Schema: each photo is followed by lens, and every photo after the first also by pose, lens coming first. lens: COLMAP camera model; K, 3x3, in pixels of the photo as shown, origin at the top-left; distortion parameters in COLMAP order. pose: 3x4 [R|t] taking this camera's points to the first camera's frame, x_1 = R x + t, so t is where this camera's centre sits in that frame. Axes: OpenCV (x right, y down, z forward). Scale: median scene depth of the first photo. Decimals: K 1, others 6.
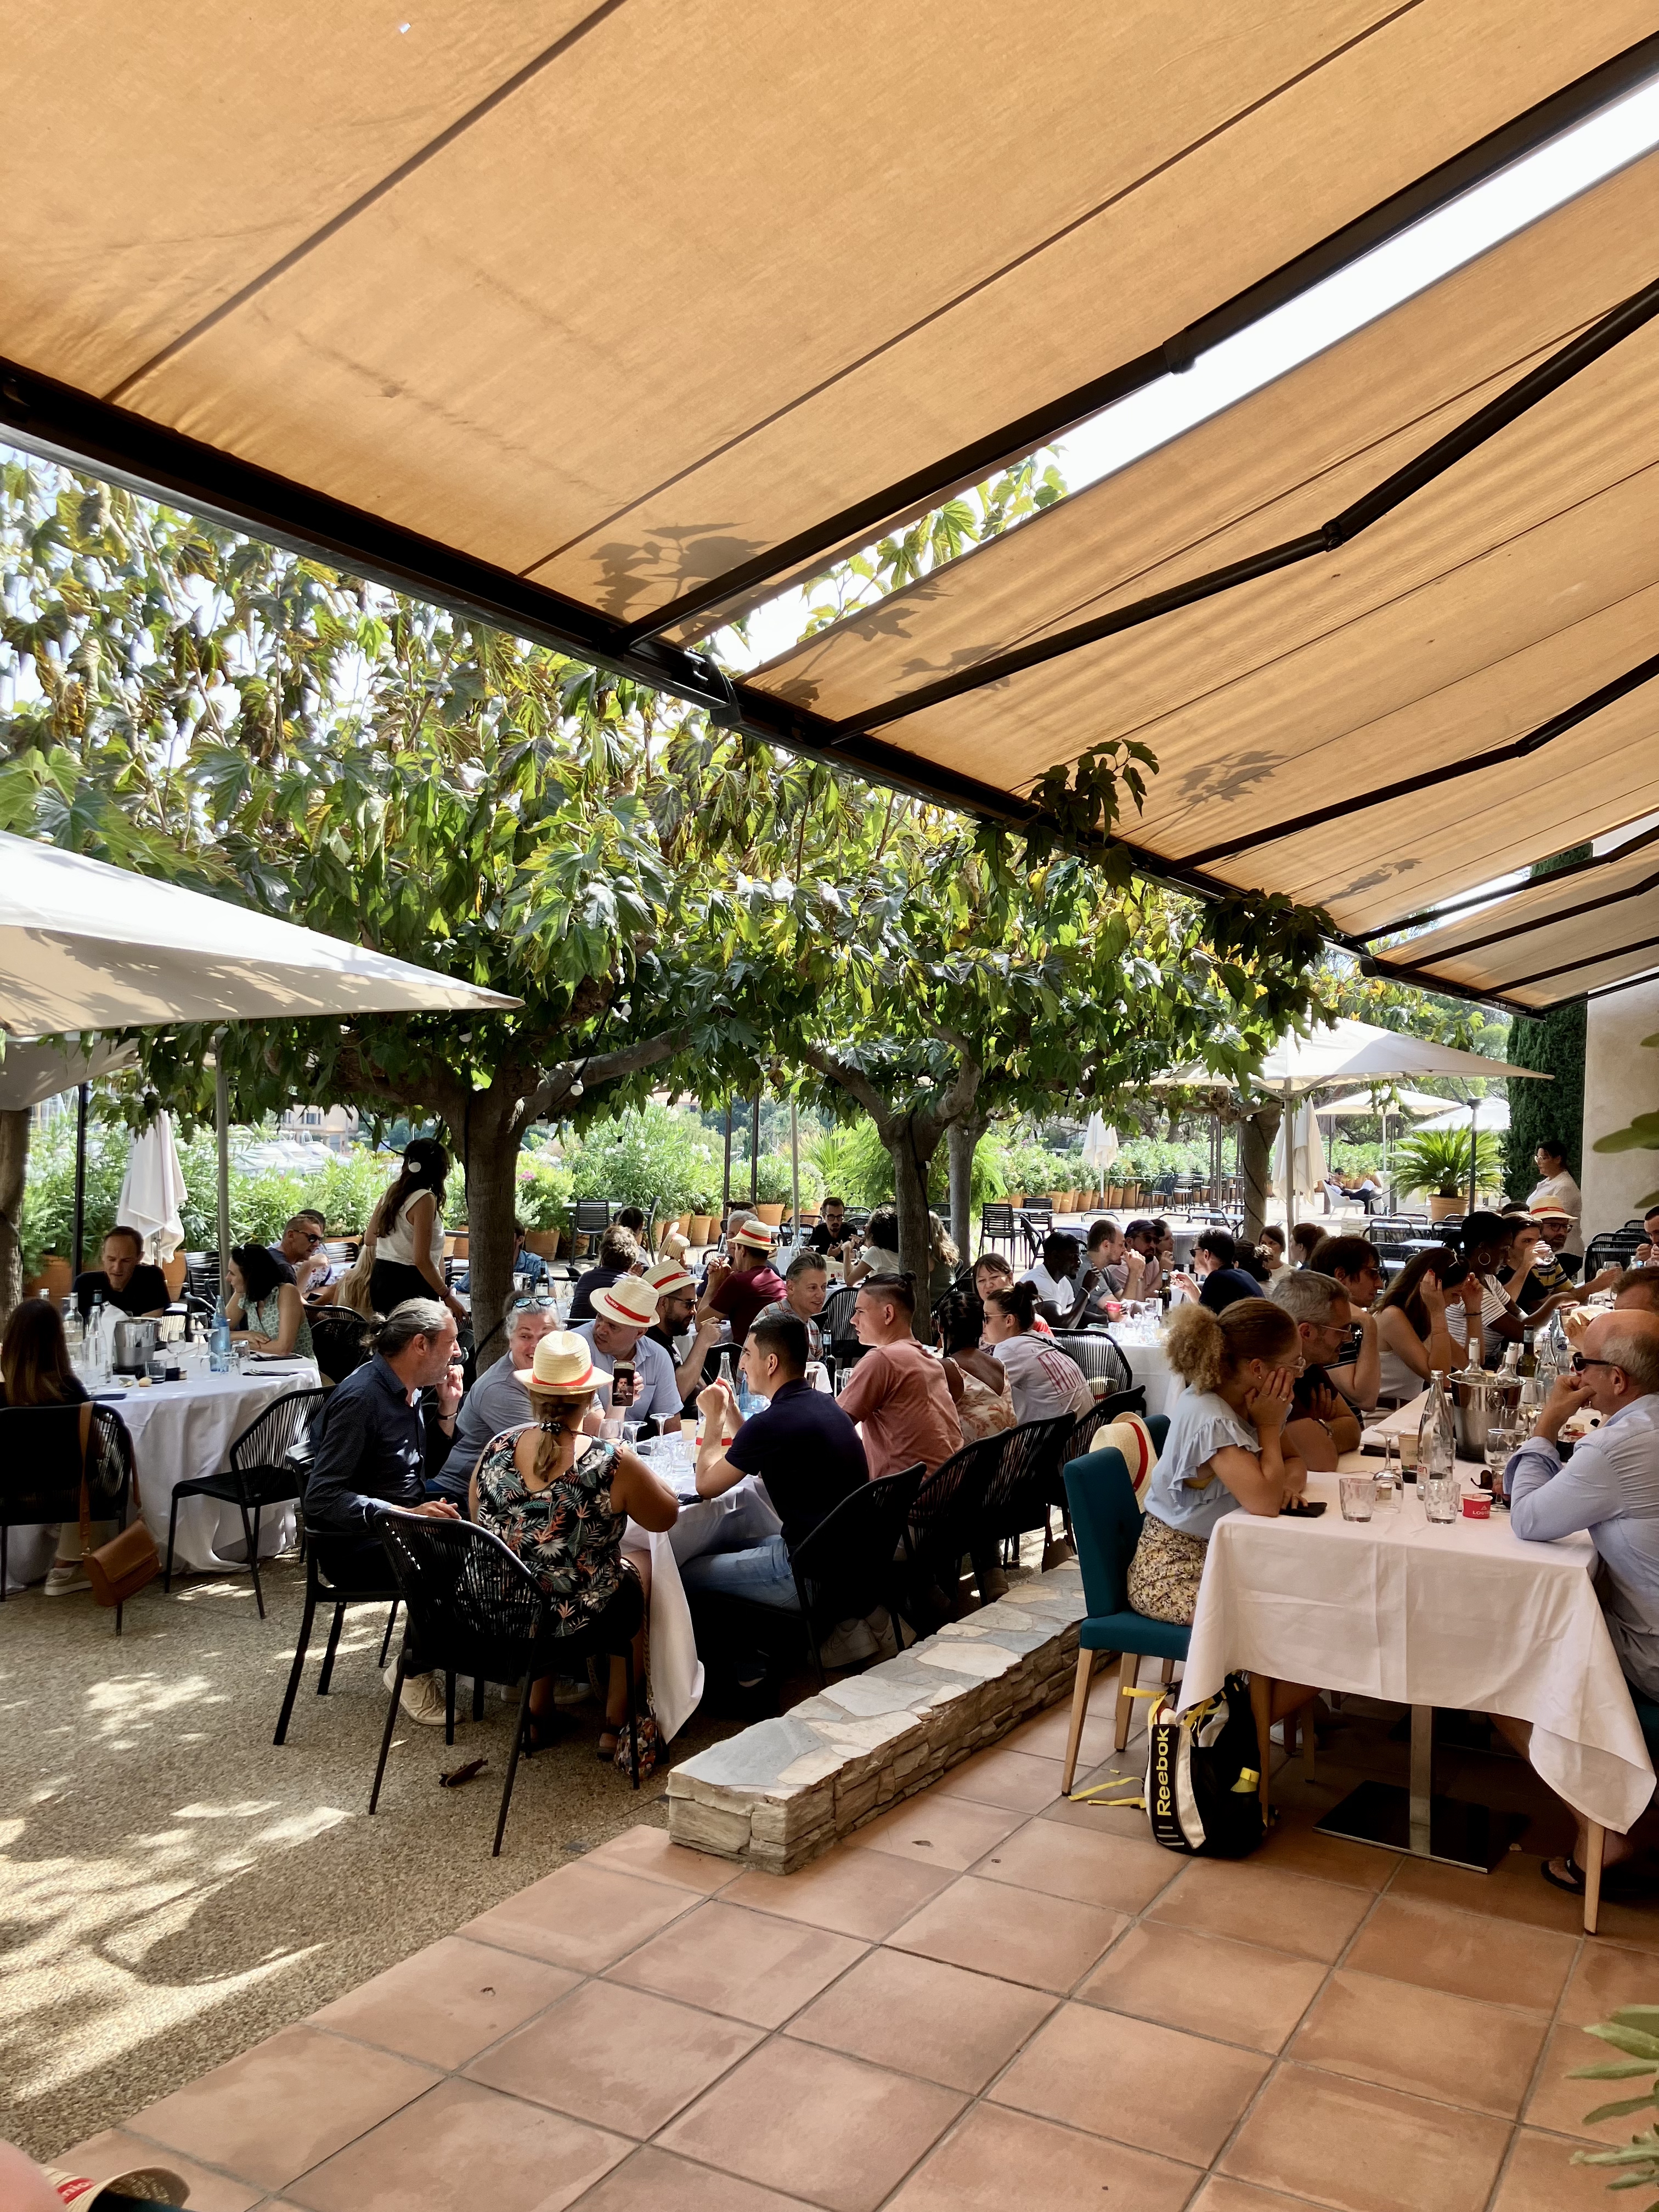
lens RADIAL K [[1842.5, 0, 823.8], [0, 1842.5, 1118.9], [0, 0, 1]] dist [0.033323, -0.025235]
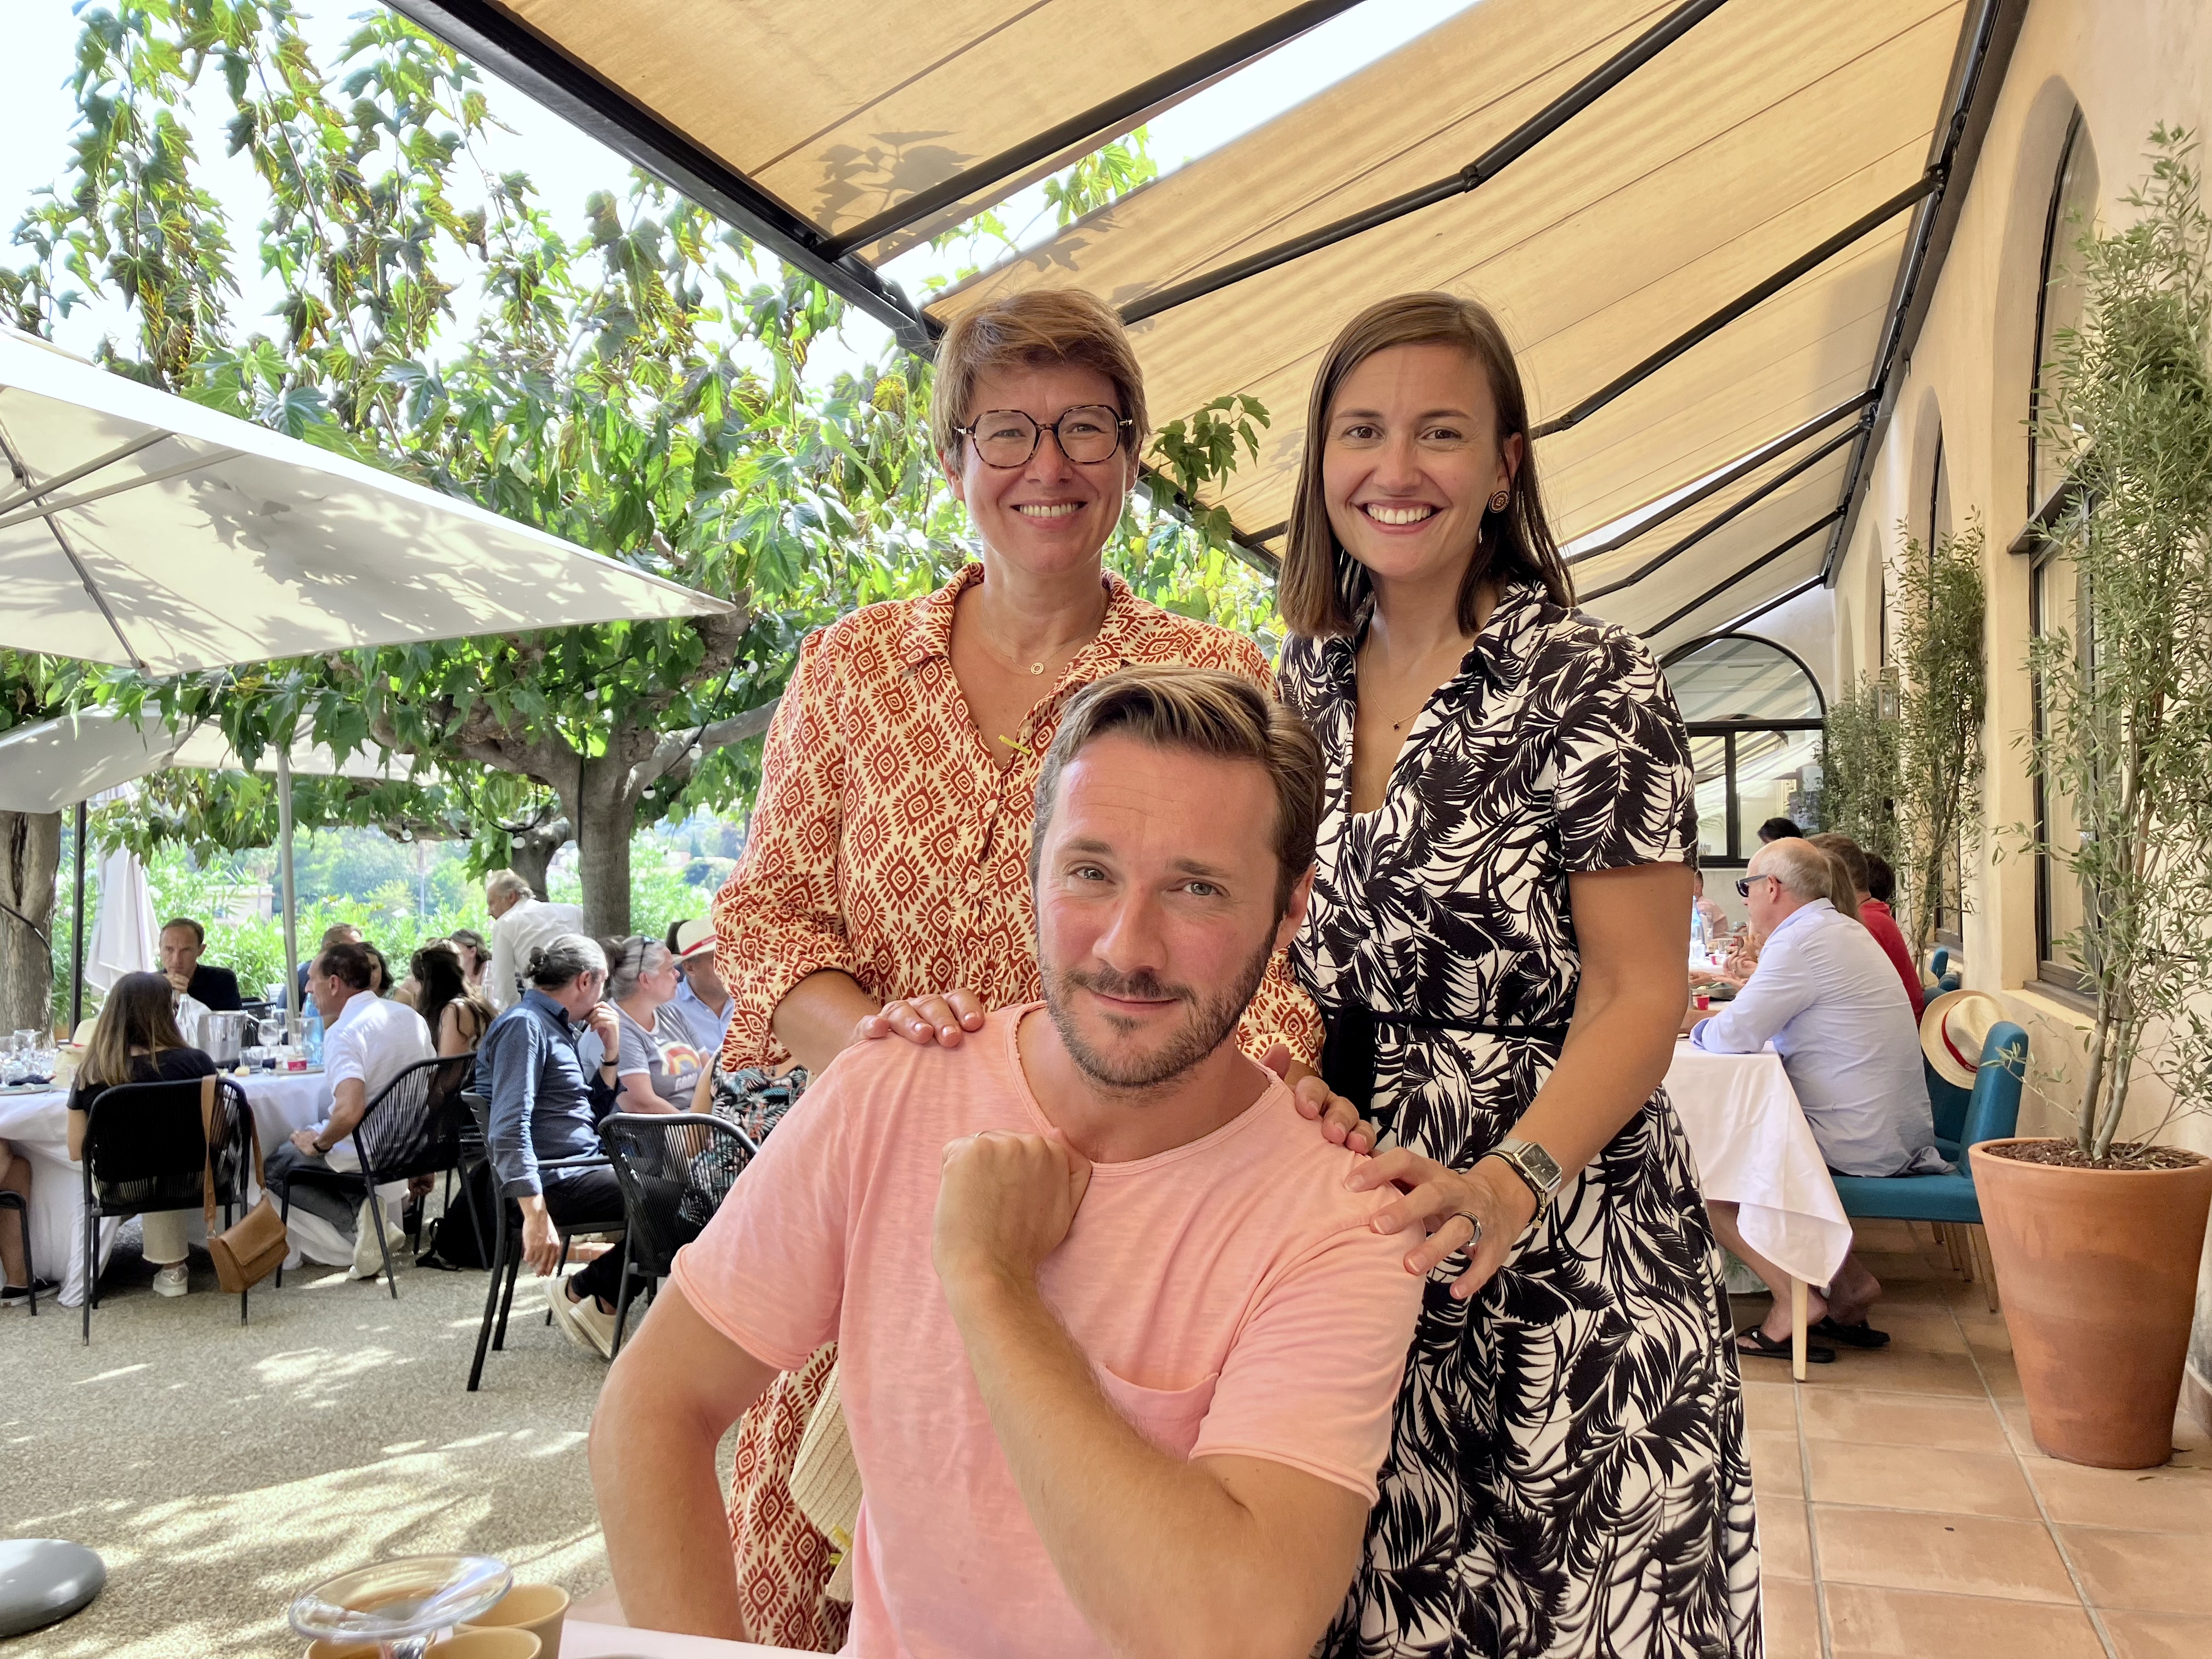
lens RADIAL K [[1842.5, 0, 1114.3], [0, 1842.5, 810.8], [0, 0, 1]] dist [0.033323, -0.025235]
pose [[0.983007, -0.032372, 0.180689, -0.122135], [0.039668, 0.998531, -0.036911, 0.079191], [-0.179229, 0.043451, 0.982847, -0.024568]]
